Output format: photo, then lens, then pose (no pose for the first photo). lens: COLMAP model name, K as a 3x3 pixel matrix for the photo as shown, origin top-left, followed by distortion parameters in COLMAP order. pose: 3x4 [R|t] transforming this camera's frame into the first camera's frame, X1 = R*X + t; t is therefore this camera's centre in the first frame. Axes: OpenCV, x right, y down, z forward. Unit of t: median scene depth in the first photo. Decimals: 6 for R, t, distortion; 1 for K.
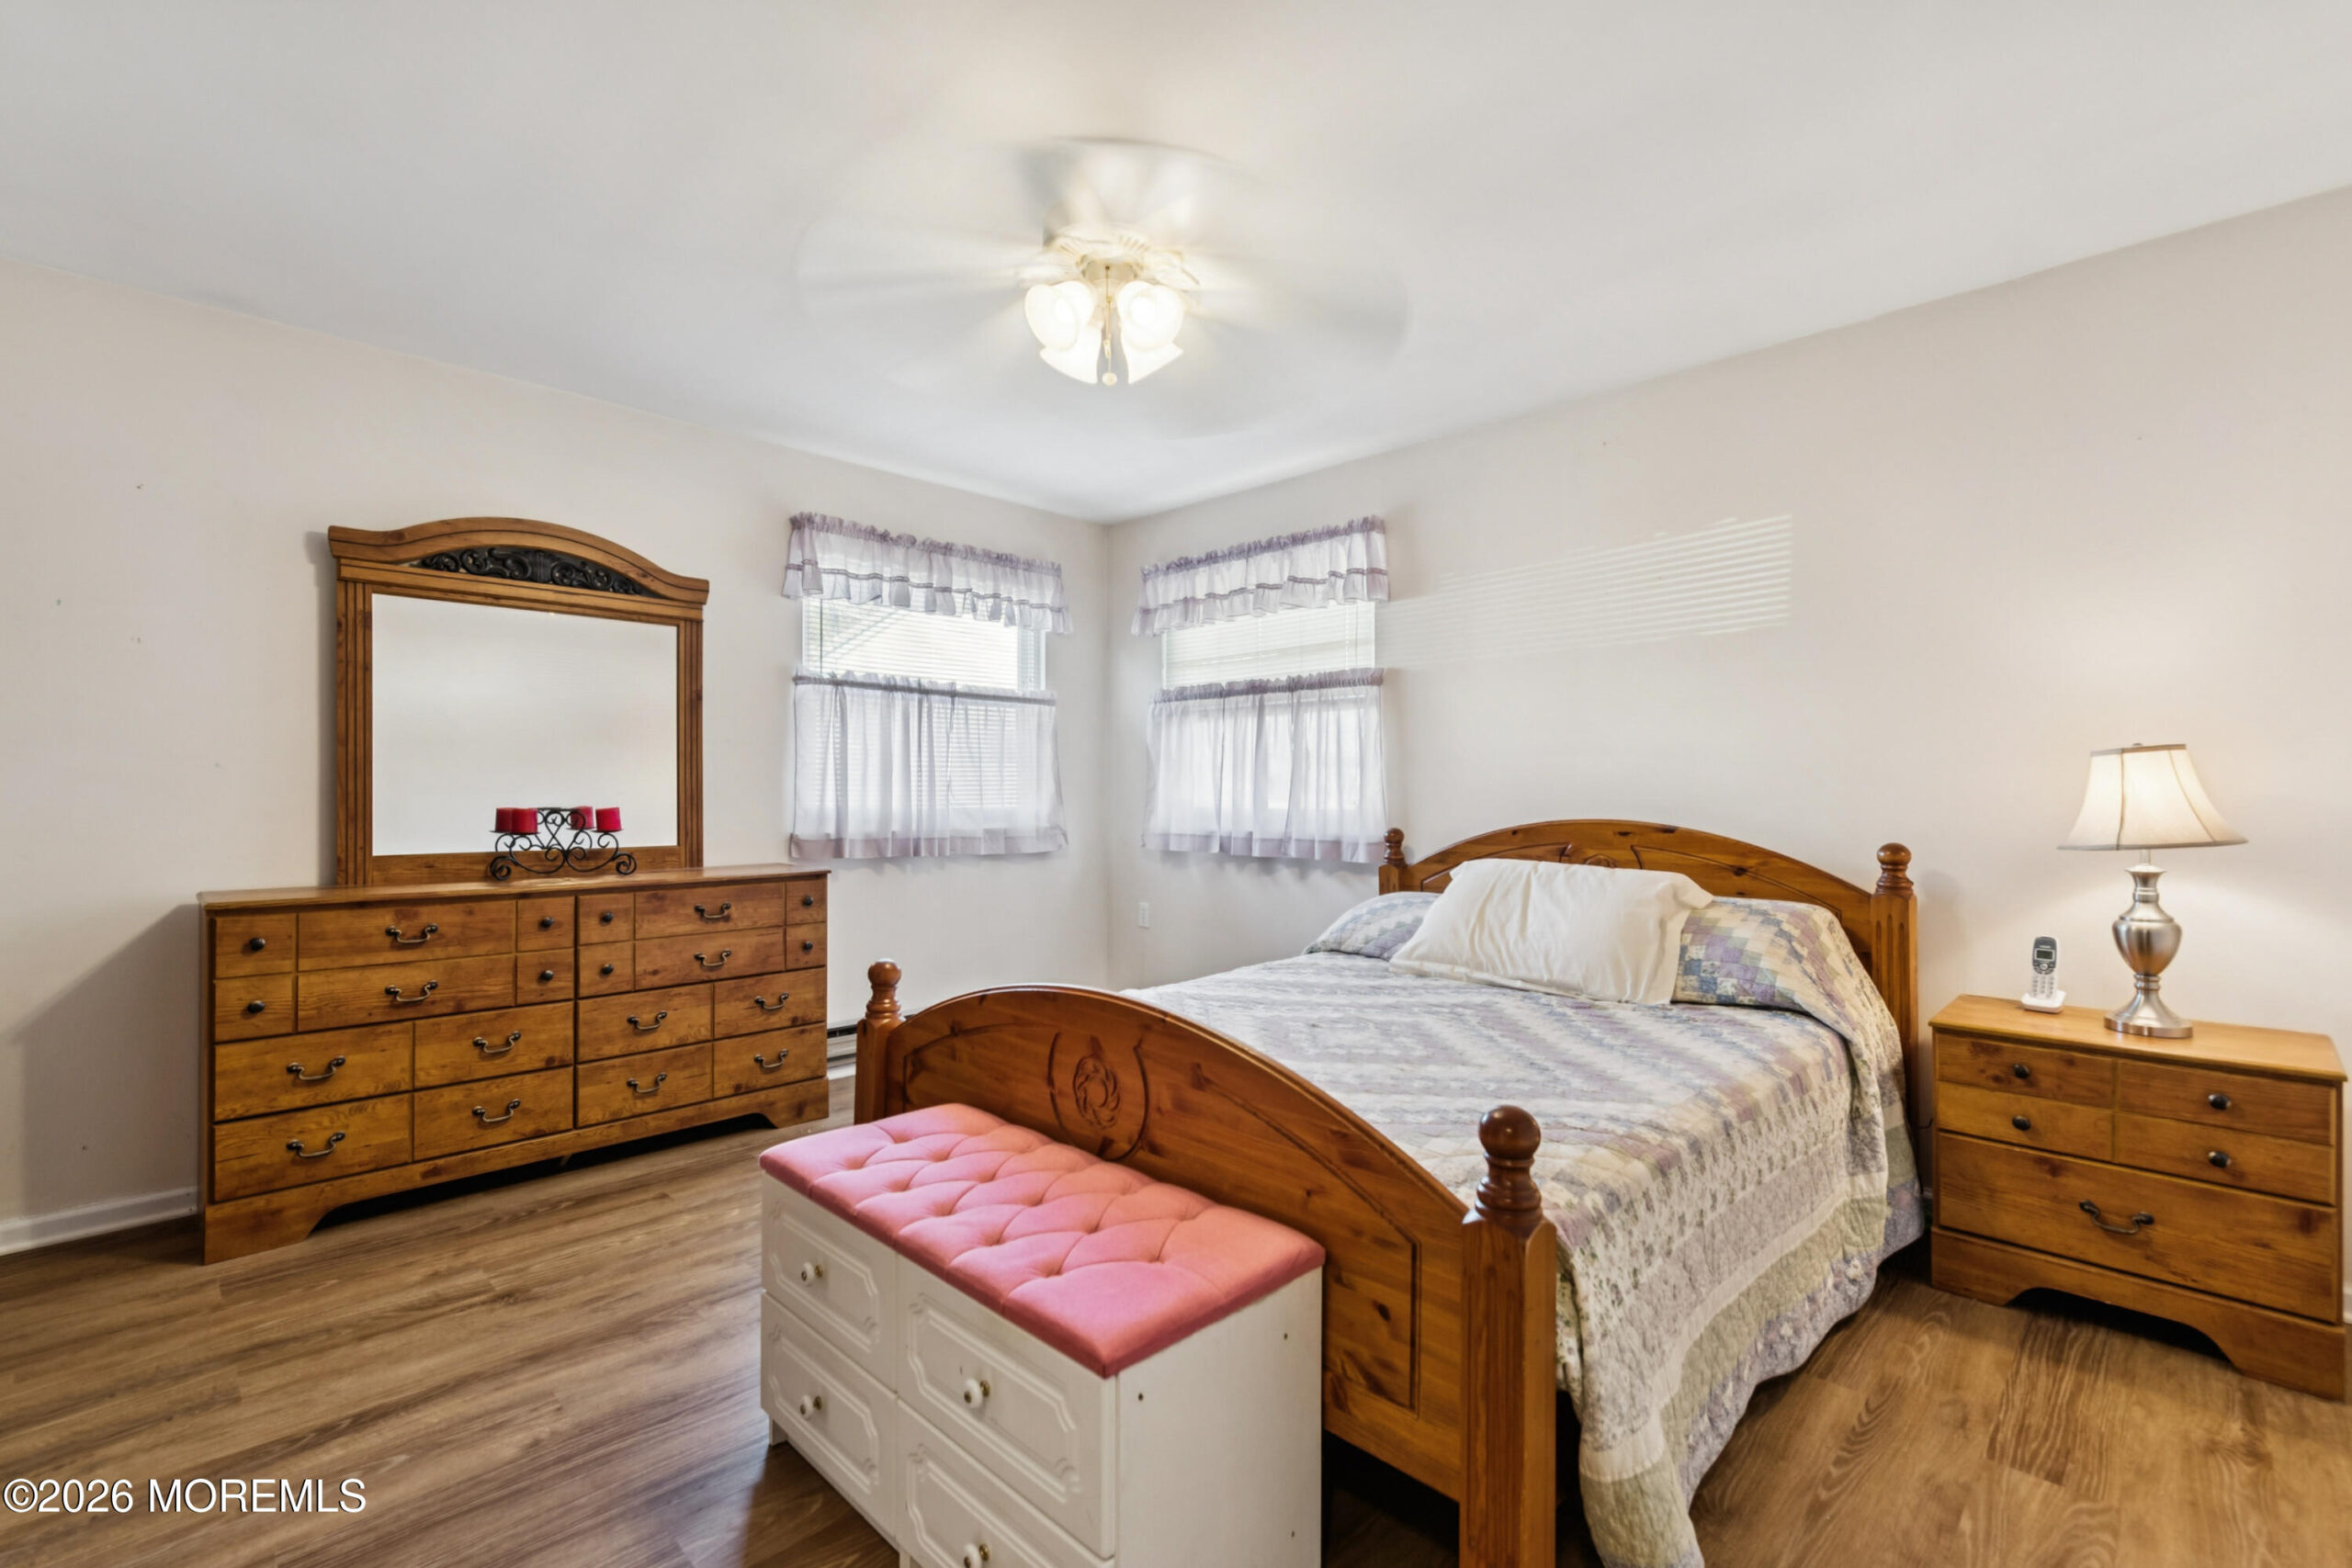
lens RADIAL K [[1031.3, 0, 1186.4], [0, 1031.3, 800.8], [0, 0, 1]] dist [-0.000730, 0.000983]
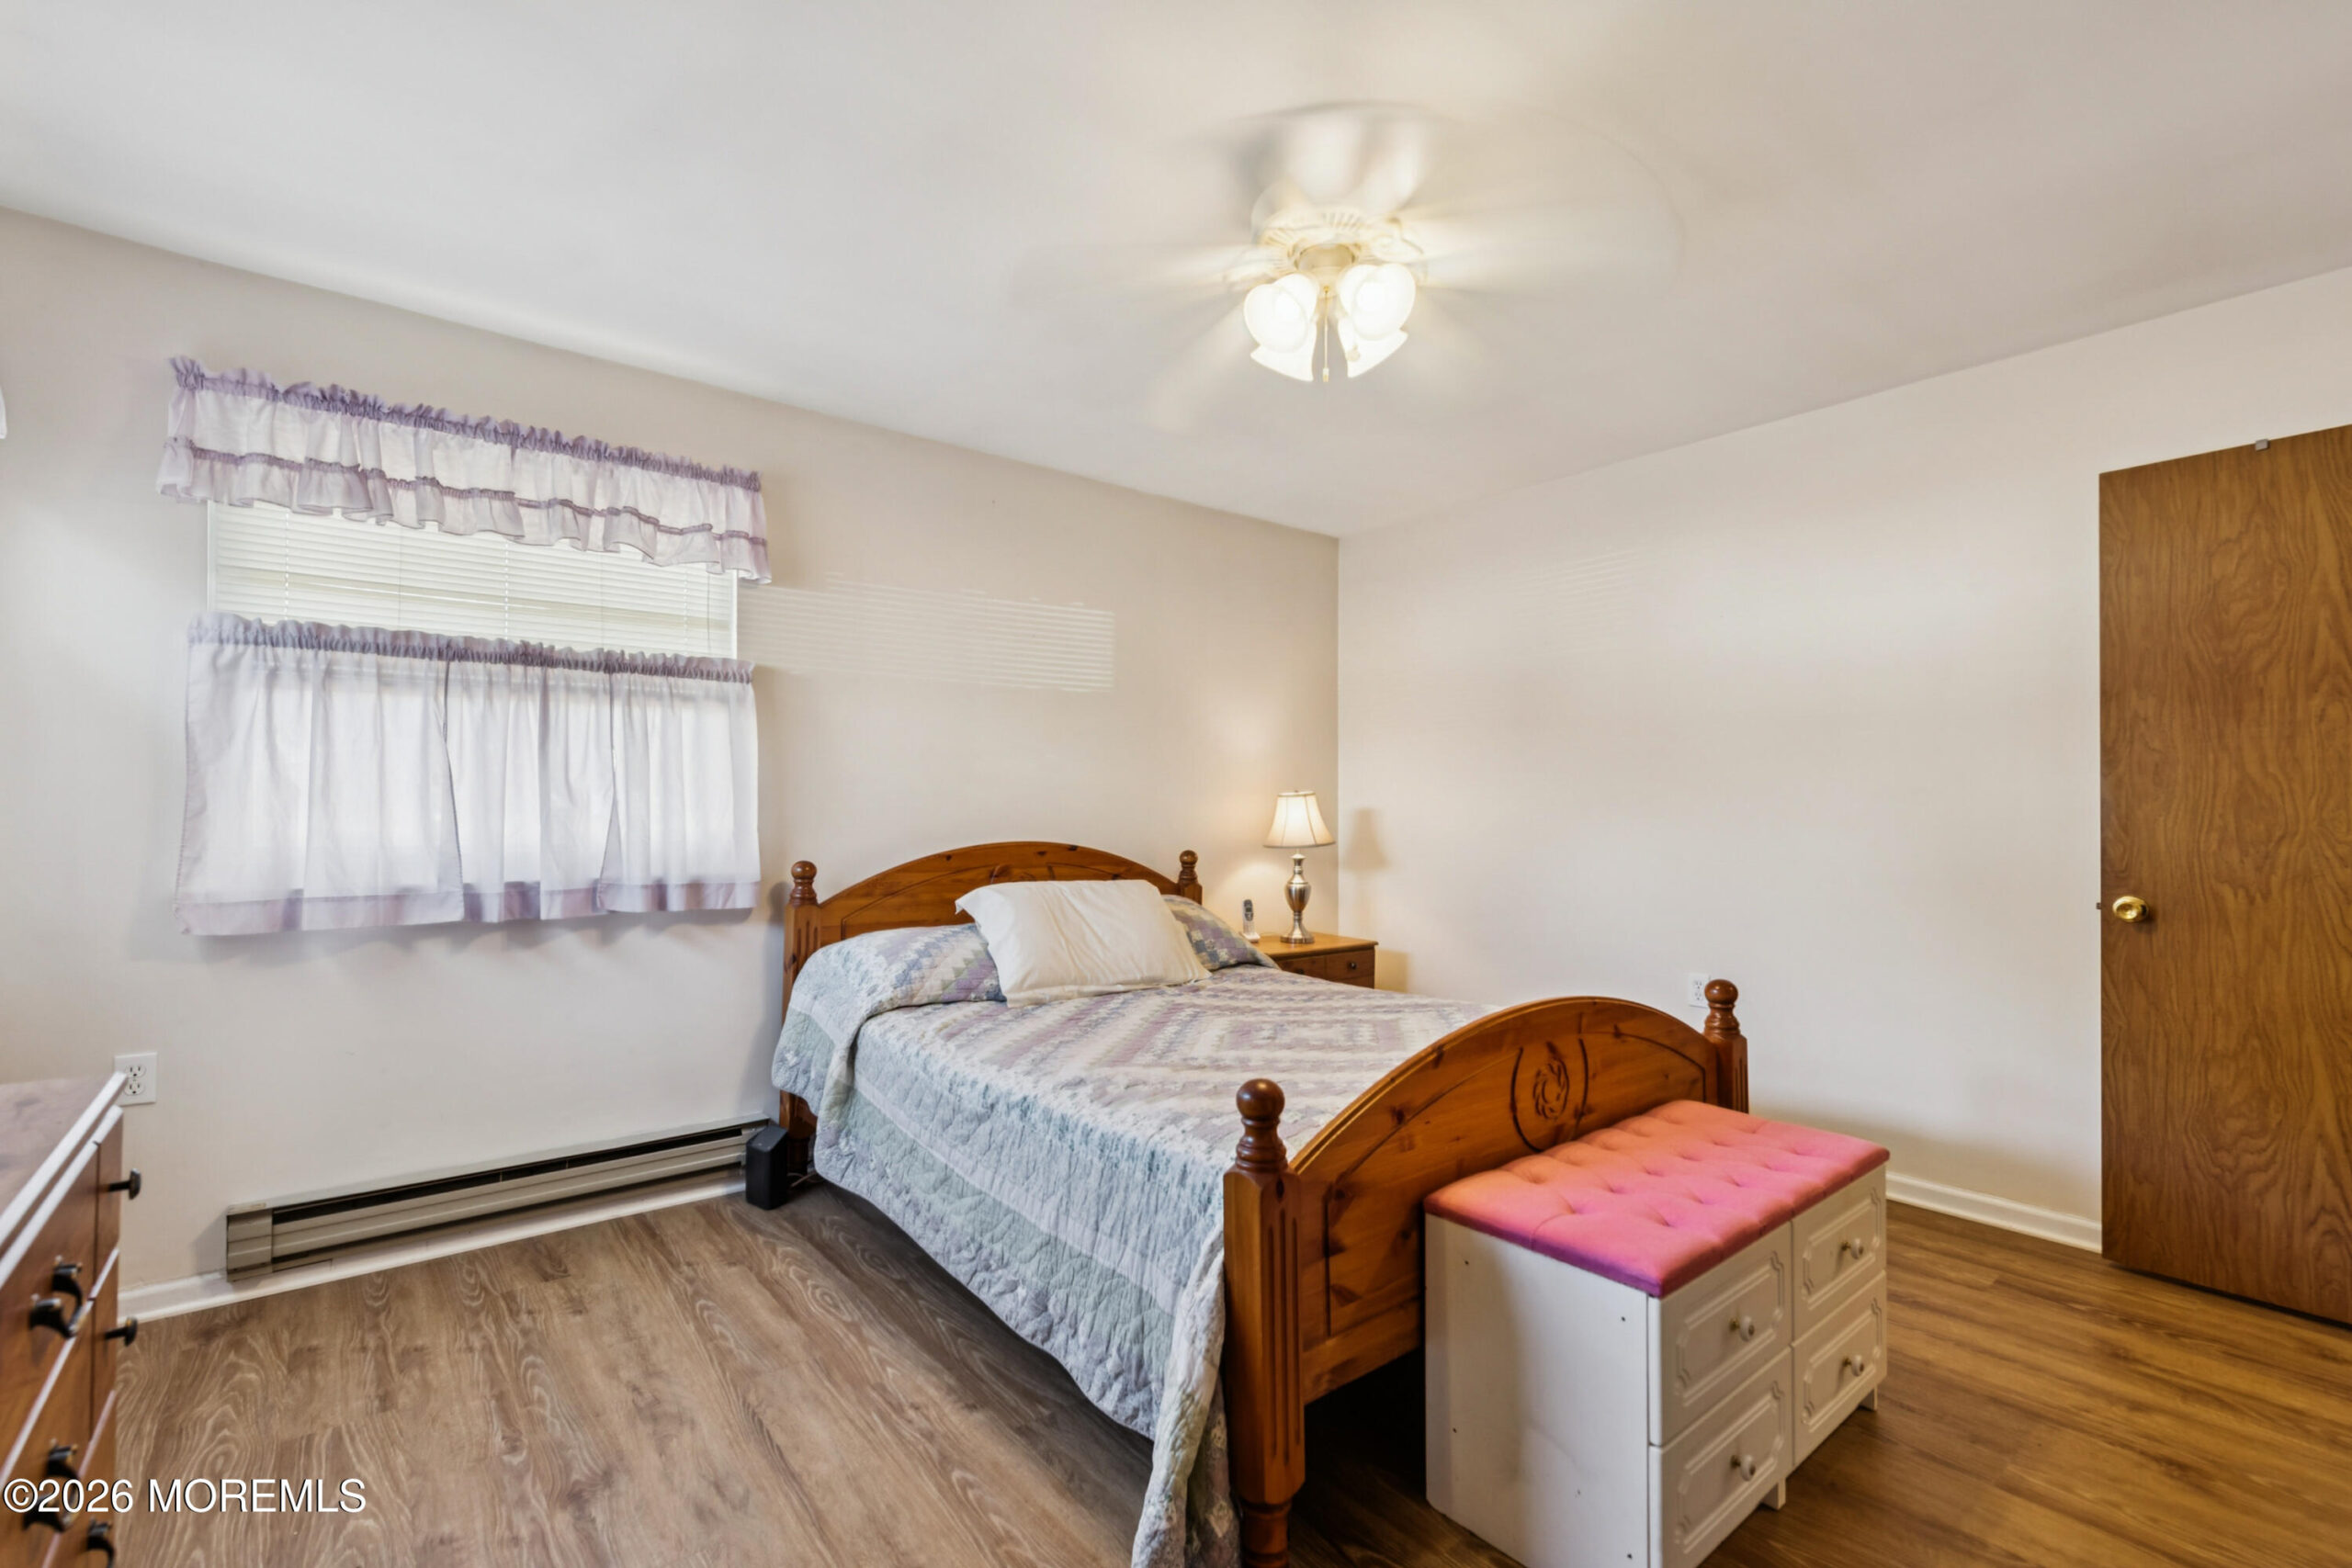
lens RADIAL K [[1031.3, 0, 1170.1], [0, 1031.3, 801.8], [0, 0, 1]] dist [-0.000730, 0.000983]
pose [[0.116093, 0.009328, 0.993195, -0.572034], [0.008460, 0.999910, -0.010380, -0.009739], [-0.993202, 0.009607, 0.116004, 0.586972]]
